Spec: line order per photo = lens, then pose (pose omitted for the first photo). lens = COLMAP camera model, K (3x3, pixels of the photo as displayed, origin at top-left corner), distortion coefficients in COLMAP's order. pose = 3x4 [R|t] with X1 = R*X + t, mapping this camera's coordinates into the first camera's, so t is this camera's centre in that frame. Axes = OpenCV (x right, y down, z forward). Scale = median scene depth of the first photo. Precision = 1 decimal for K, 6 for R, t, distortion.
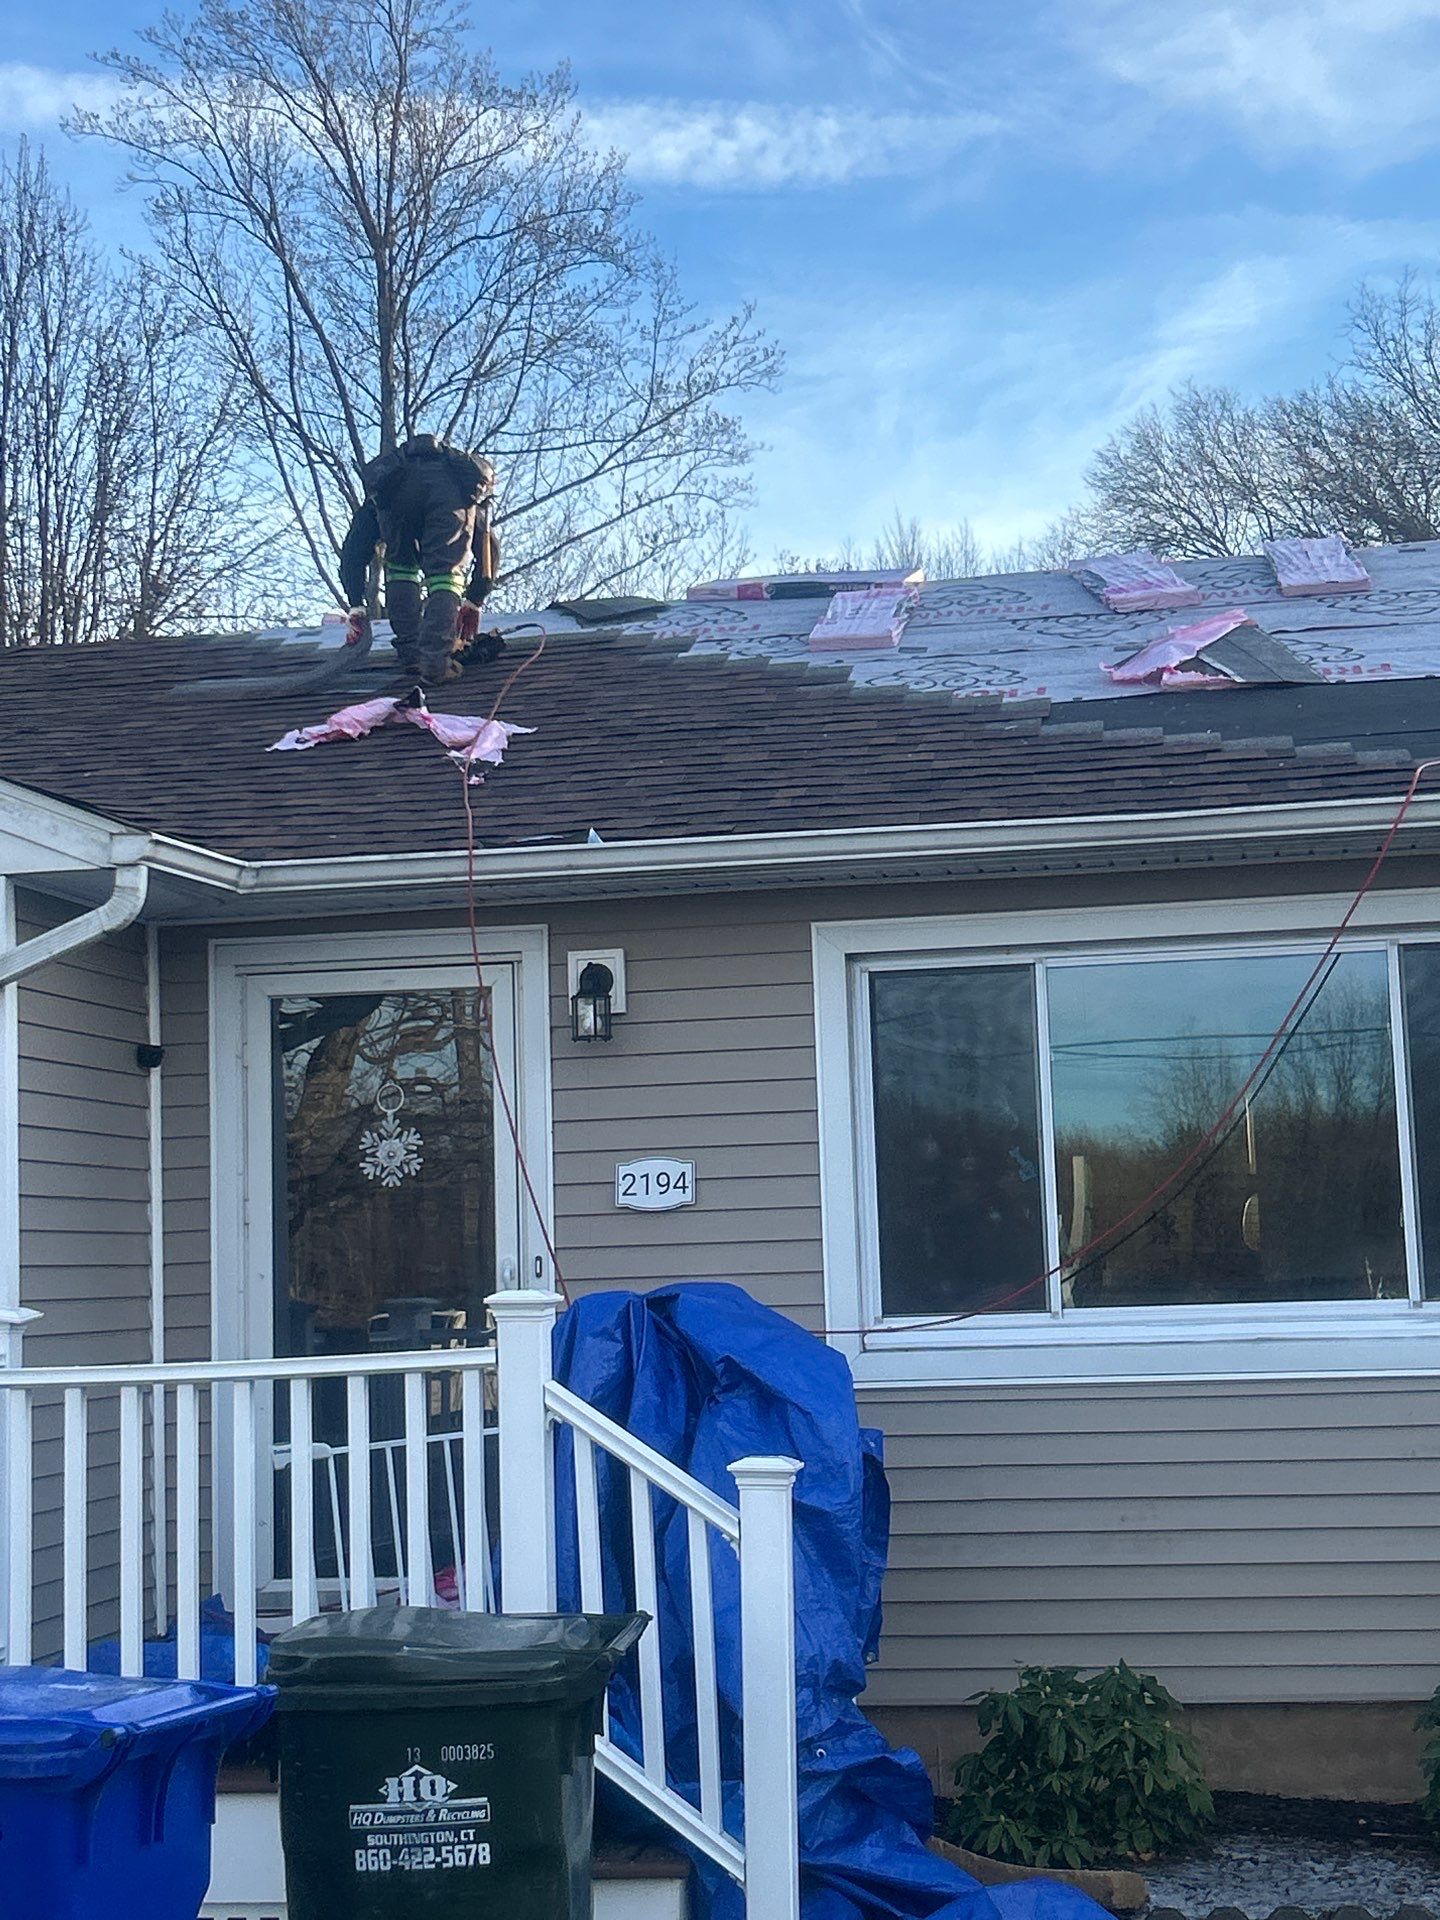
lens RADIAL K [[3050.7, 0, 720.0], [0, 3050.7, 960.0], [0, 0, 1]] dist [0.258932, -0.880081]
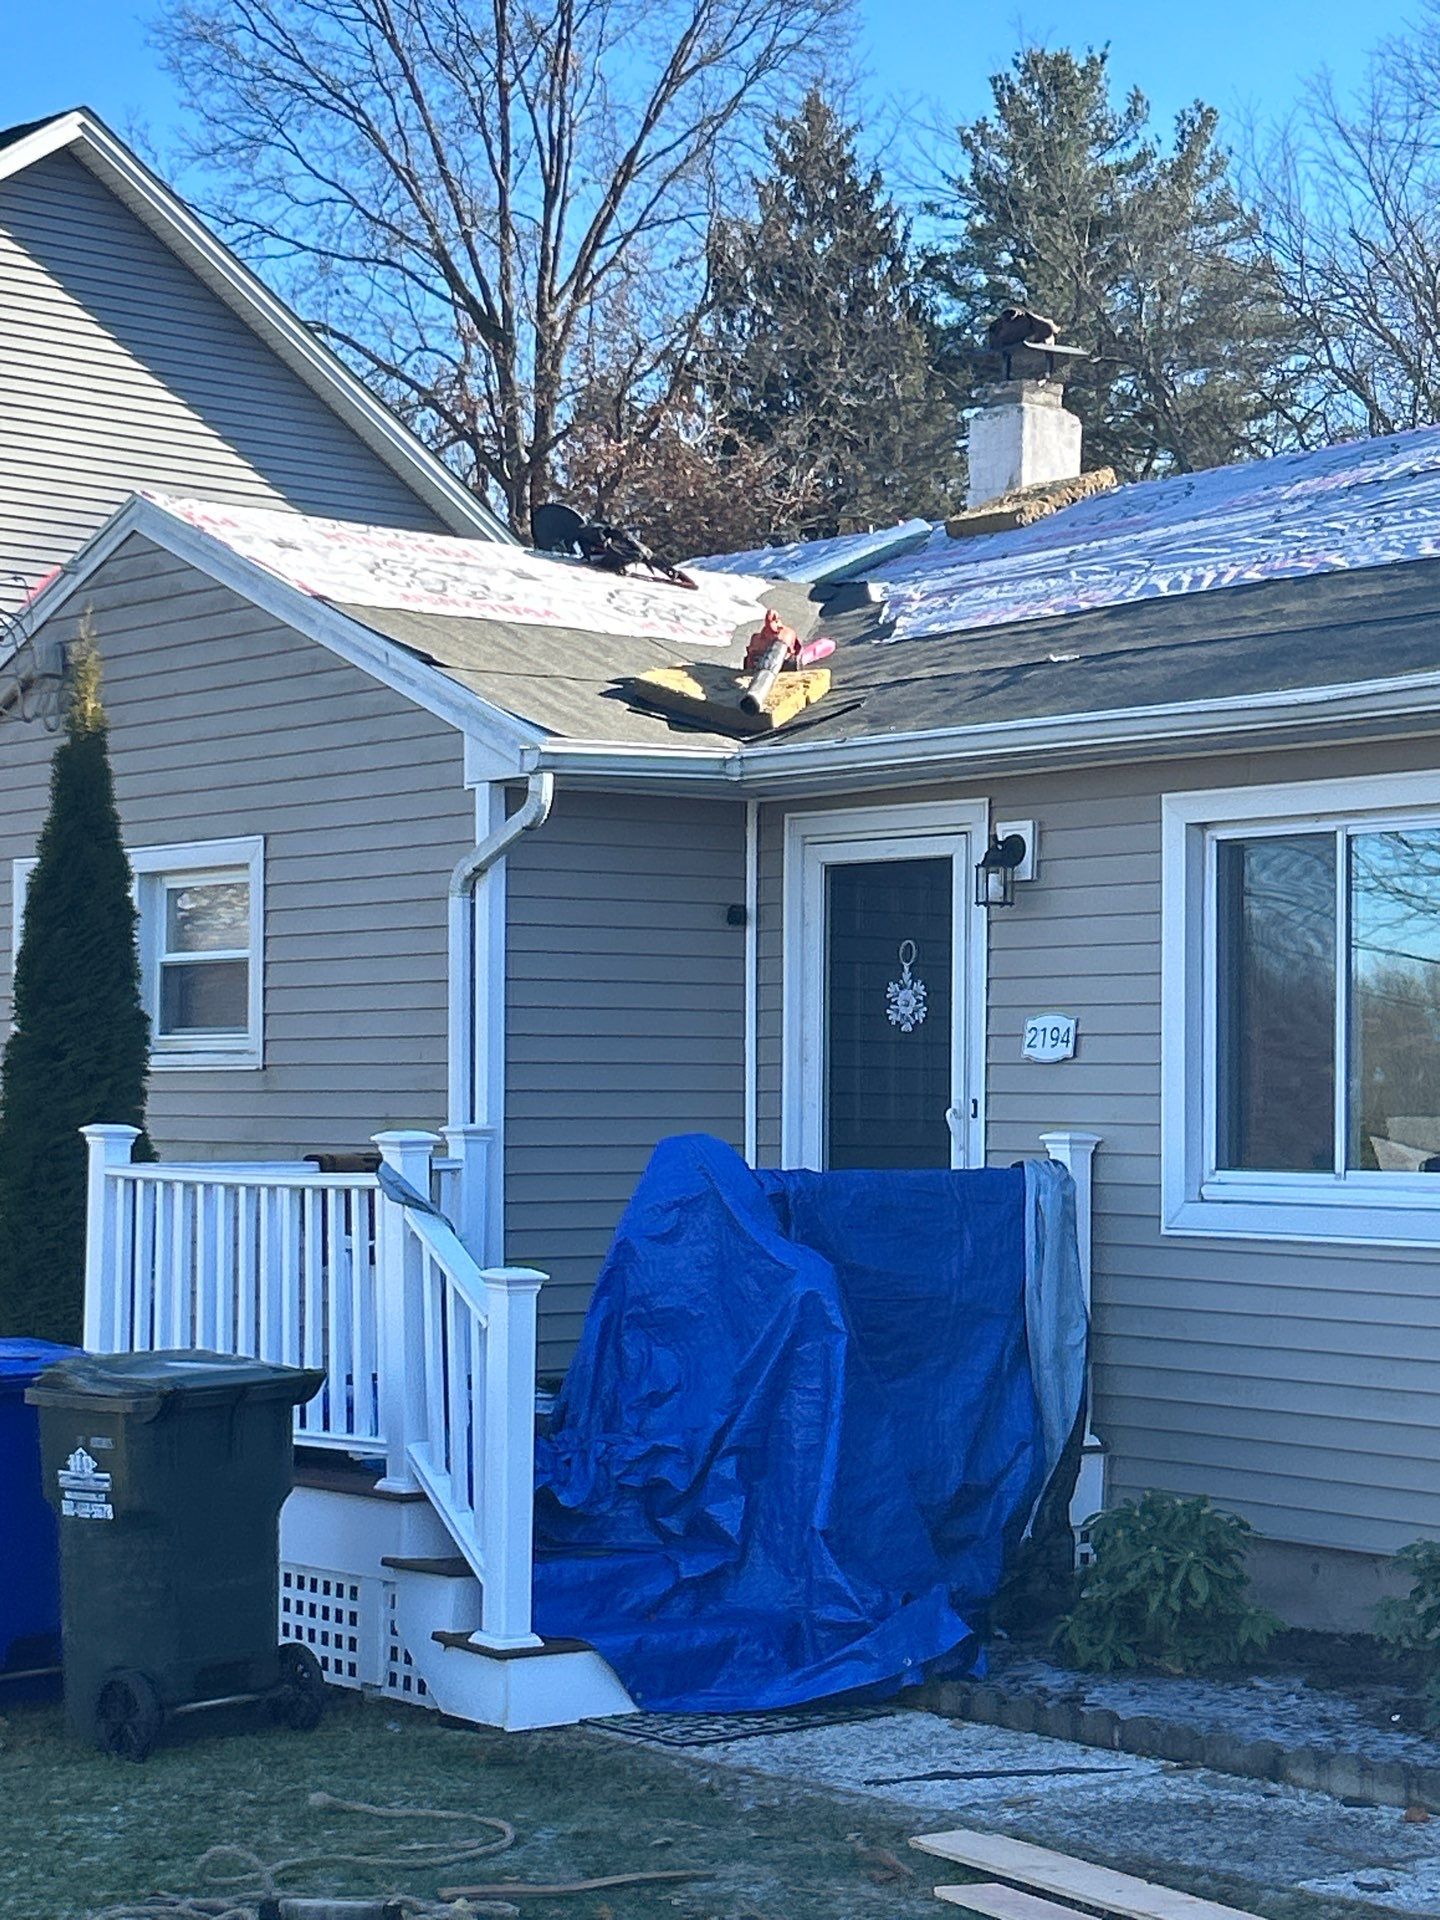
lens RADIAL K [[3776.6, 0, 720.0], [0, 3776.6, 960.0], [0, 0, 1]] dist [0.325935, -1.618452]
pose [[0.741966, 0.014244, -0.670286, 0.791515], [0.037304, 0.997348, 0.062488, -0.042410], [0.669398, -0.071368, 0.739468, -0.069067]]
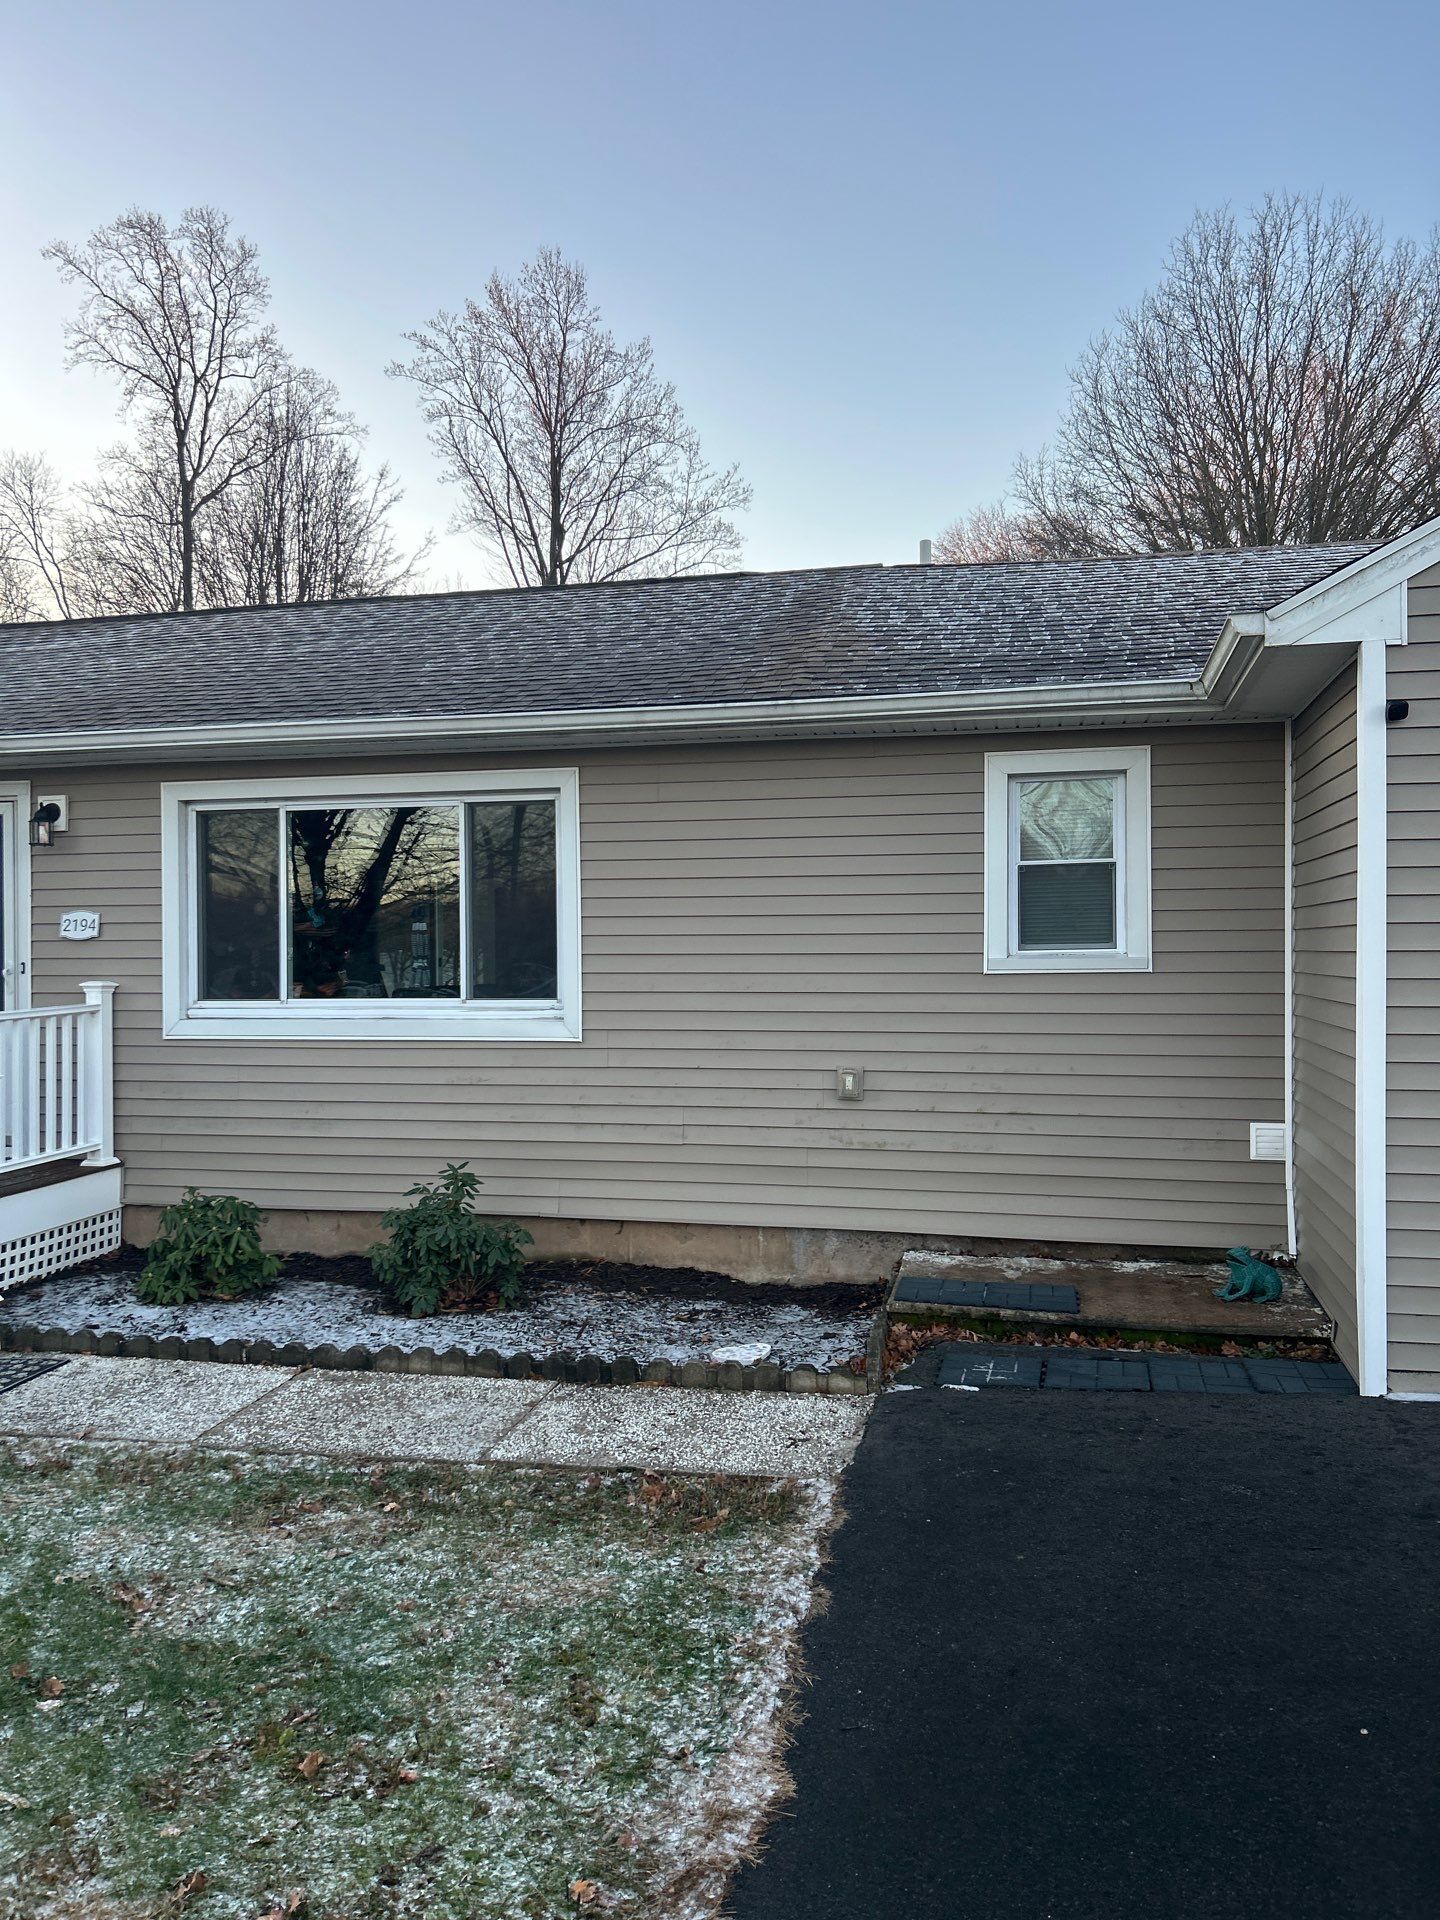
lens RADIAL K [[1471.8, 0, 720.0], [0, 1471.8, 960.0], [0, 0, 1]] dist [0.046831, -0.035959]
pose [[0.997308, 0.027455, -0.067995, 0.420725], [-0.019782, 0.993617, 0.111061, -0.011970], [0.070611, -0.109417, 0.991485, 0.146640]]
